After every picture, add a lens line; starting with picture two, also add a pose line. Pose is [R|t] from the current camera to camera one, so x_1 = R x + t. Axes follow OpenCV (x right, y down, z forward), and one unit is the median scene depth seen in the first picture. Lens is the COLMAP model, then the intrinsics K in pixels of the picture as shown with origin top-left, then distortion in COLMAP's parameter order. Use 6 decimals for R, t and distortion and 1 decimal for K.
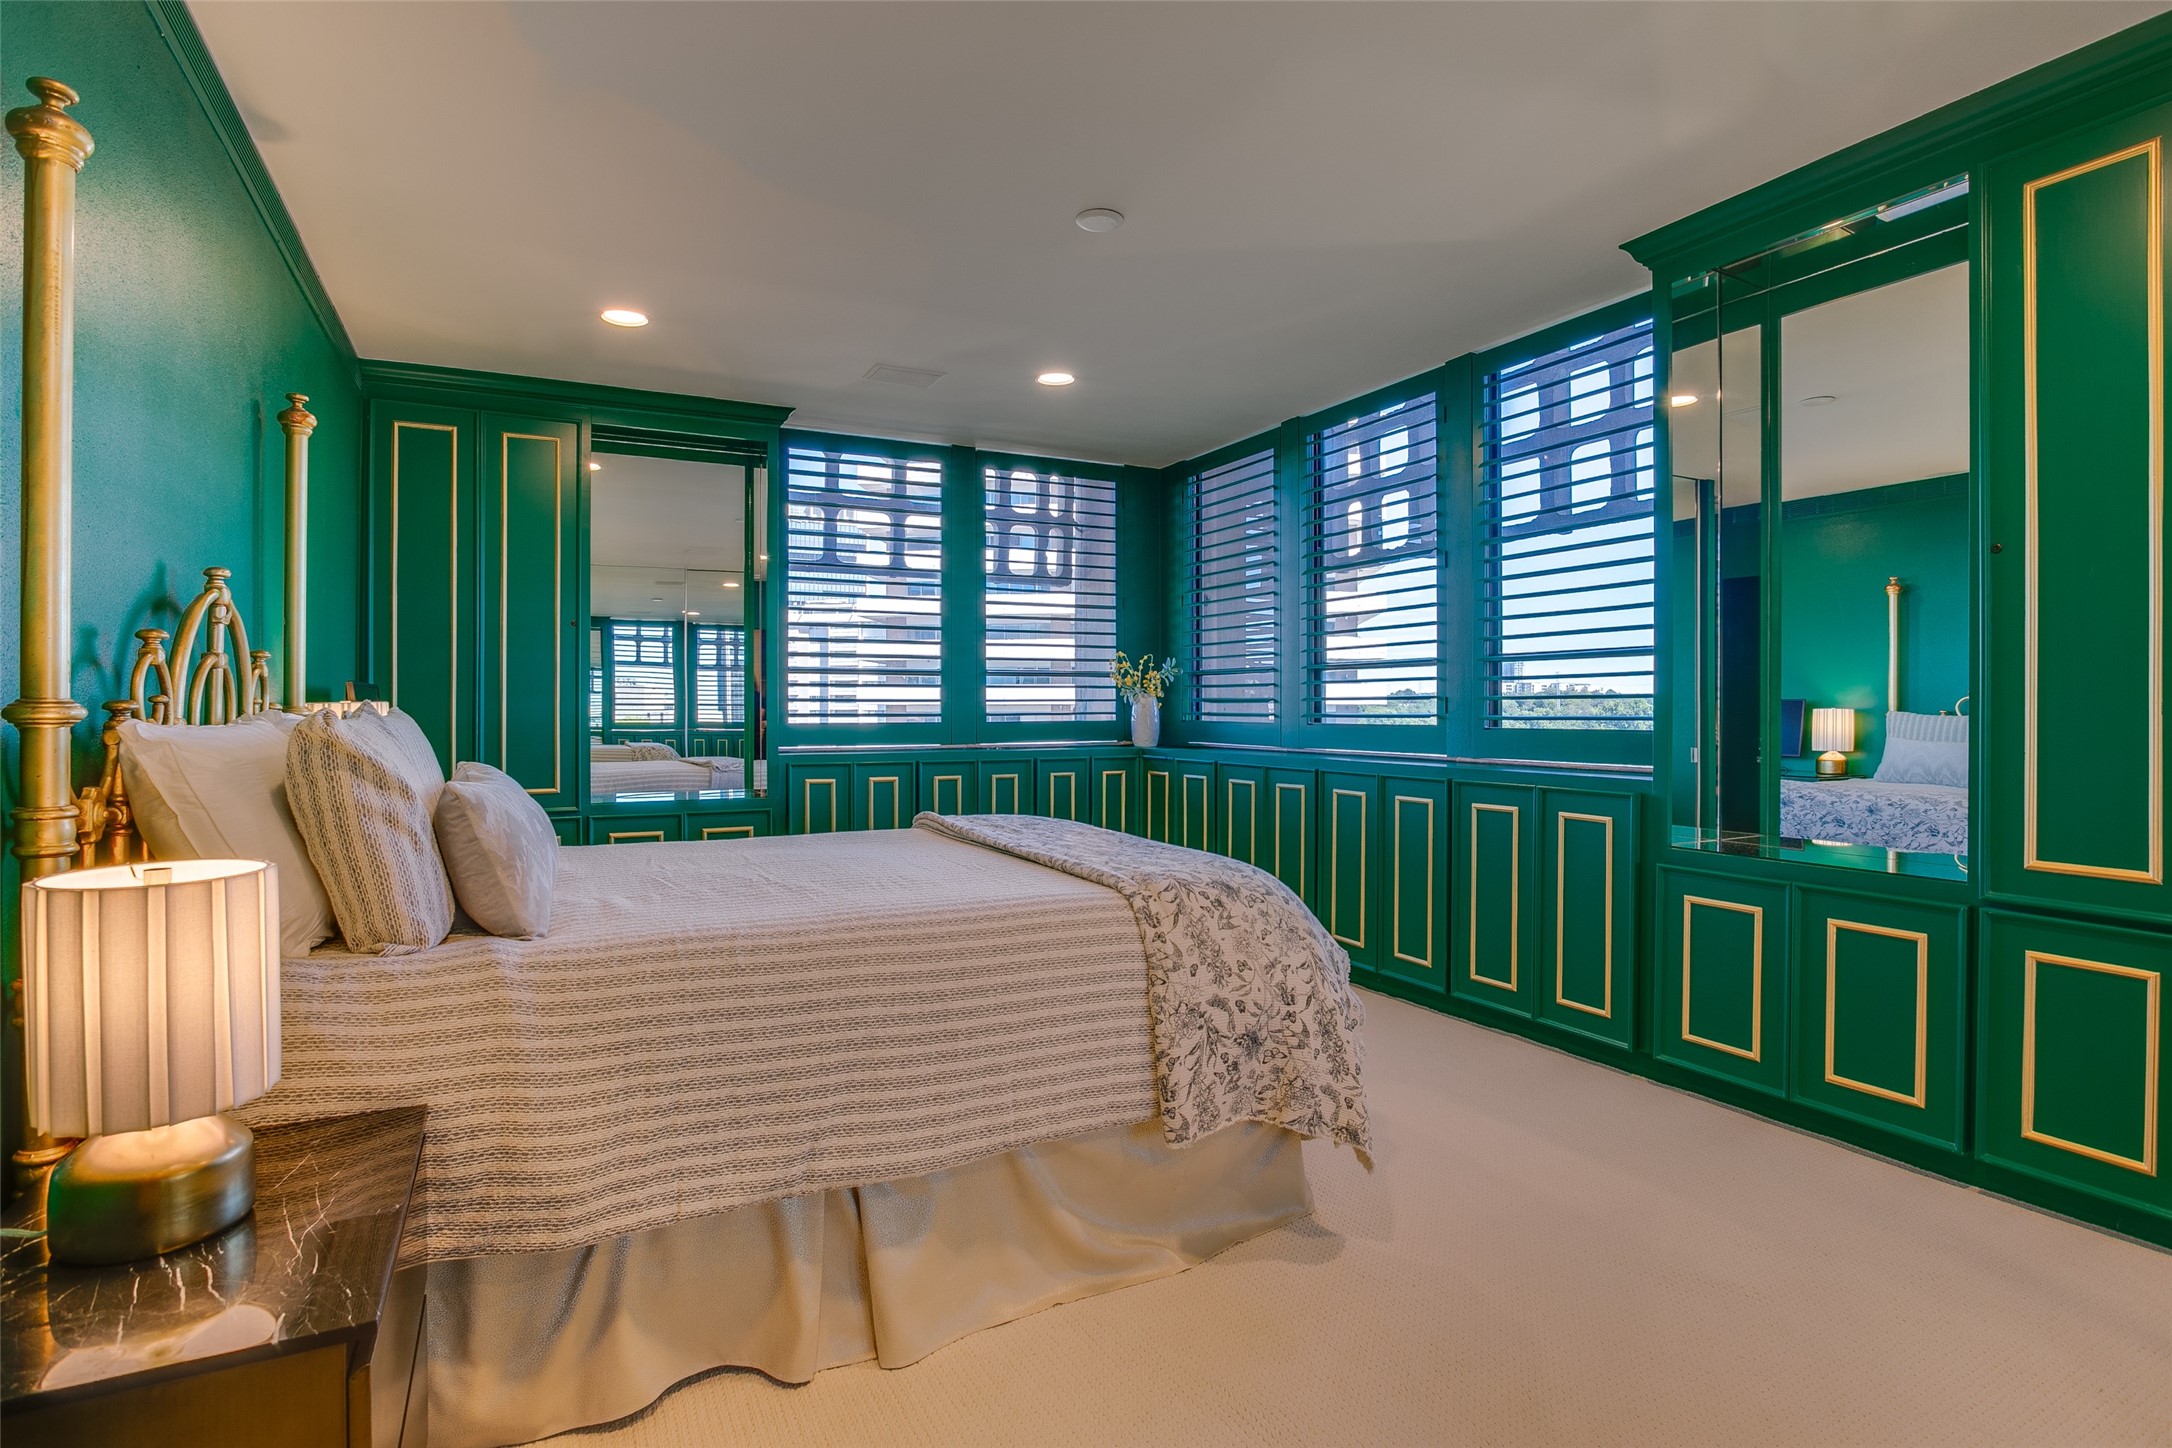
lens RADIAL K [[1059.4, 0, 1086.0], [0, 1059.4, 724.0], [0, 0, 1]] dist [-0.000868, 0.000210]
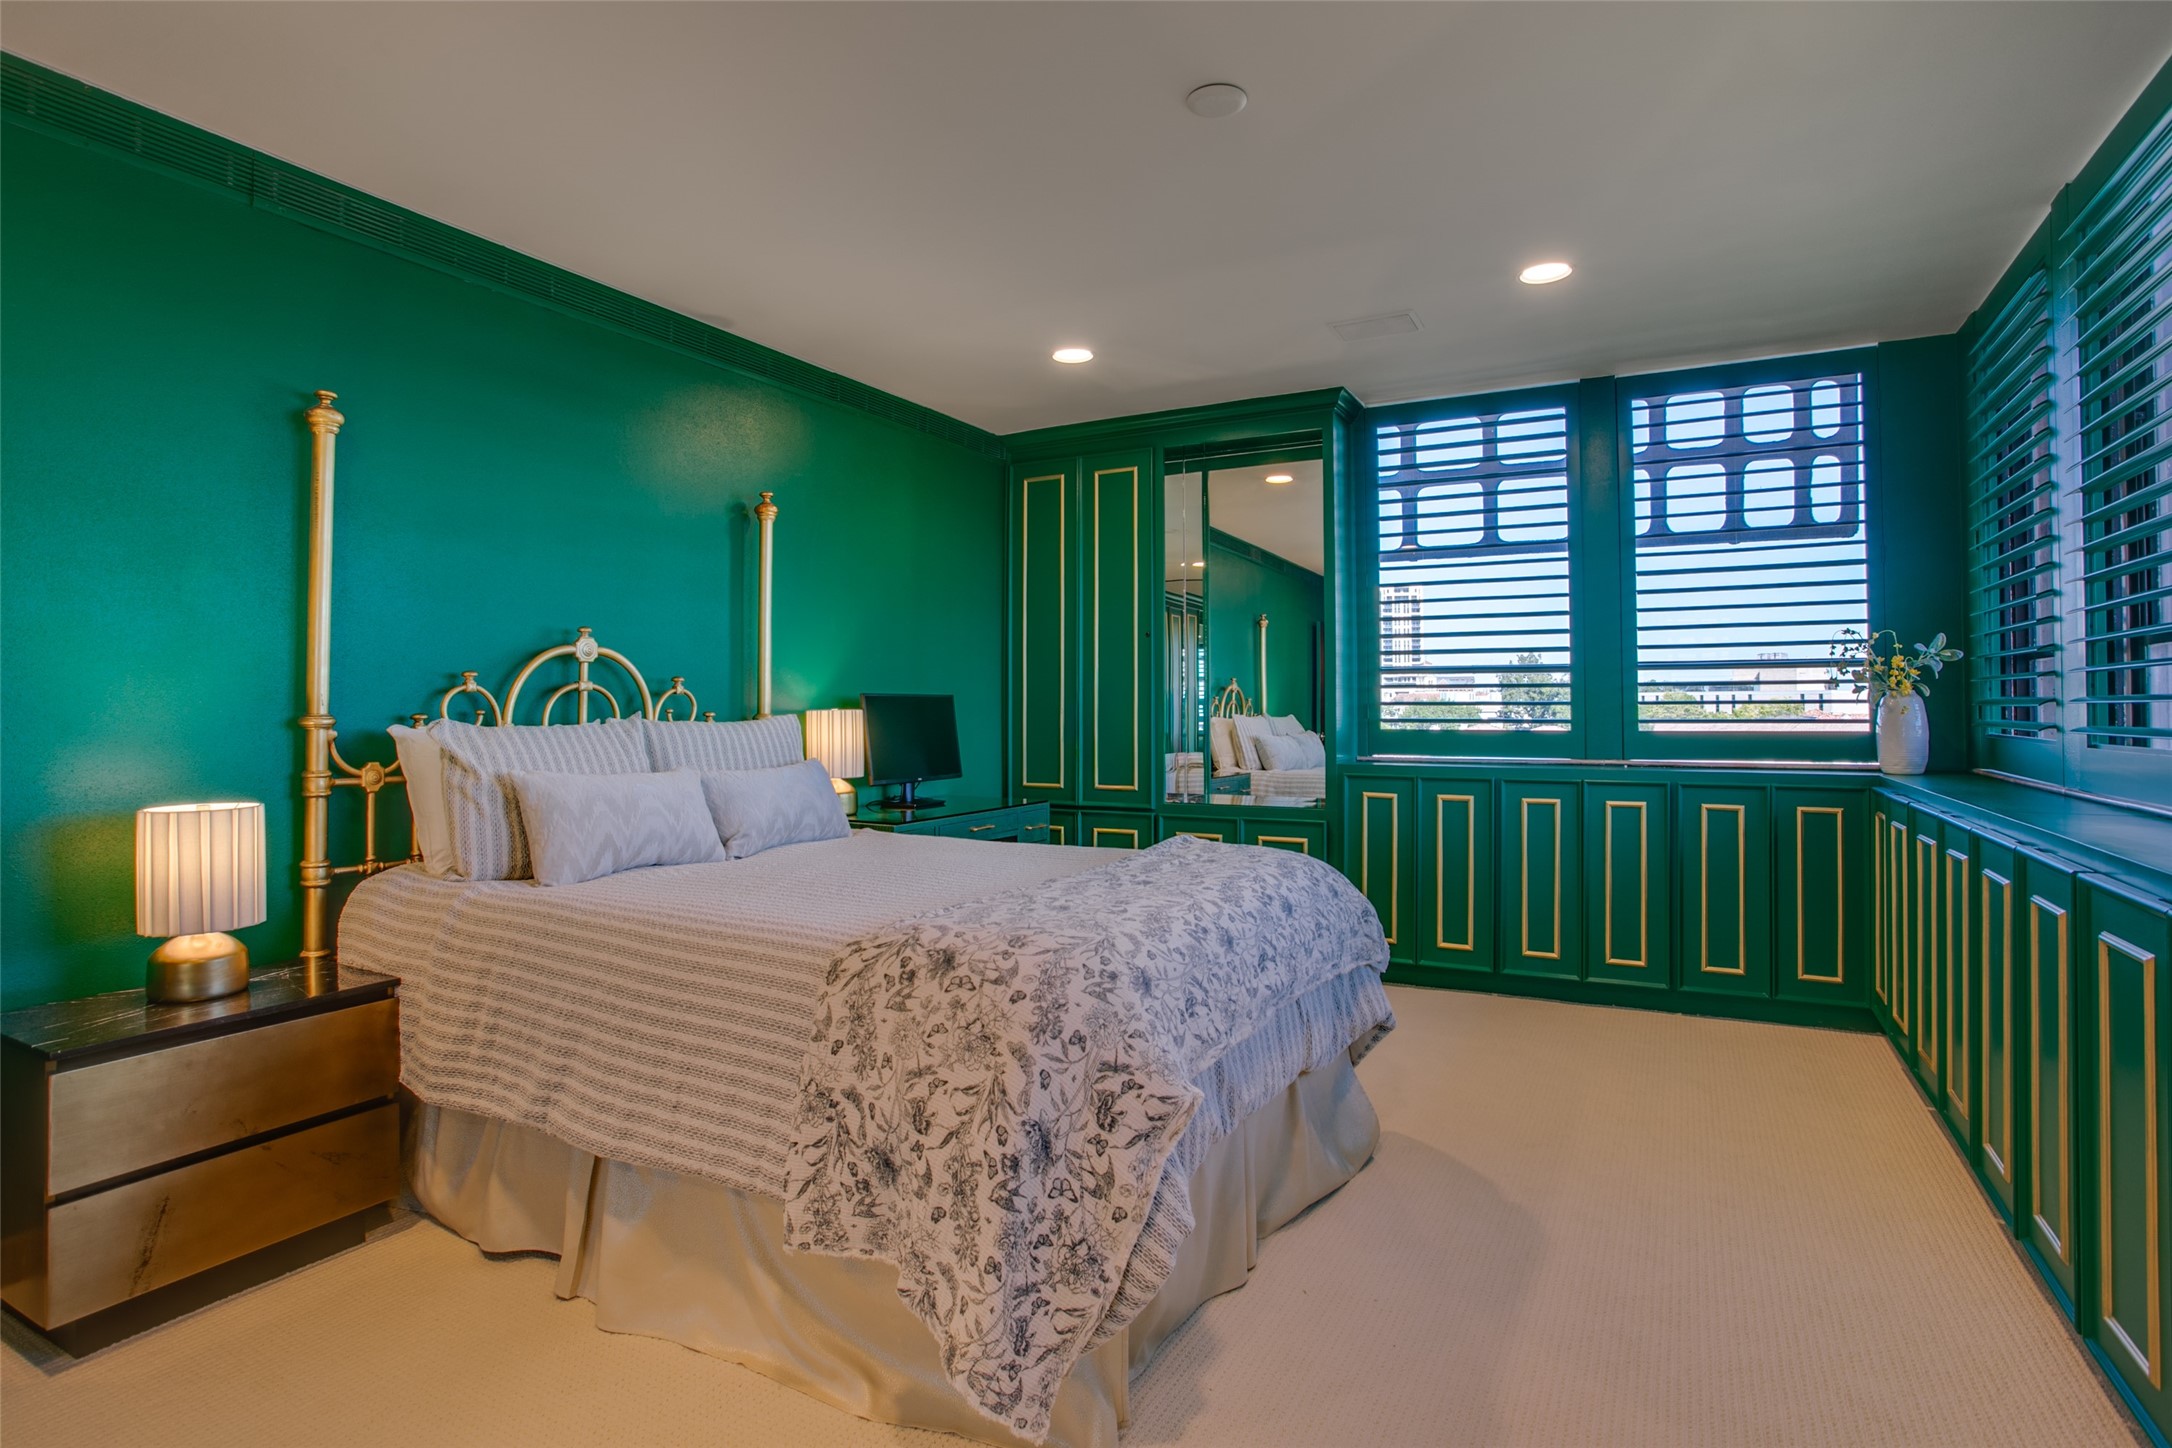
lens RADIAL K [[1086.2, 0, 1081.0], [0, 1086.2, 692.3], [0, 0, 1]] dist [-0.000734, 0.000176]
pose [[0.558890, -0.001889, -0.829240, 0.436662], [-0.018608, 0.999717, -0.014819, -0.016394], [0.829033, 0.023713, 0.558697, 0.327308]]
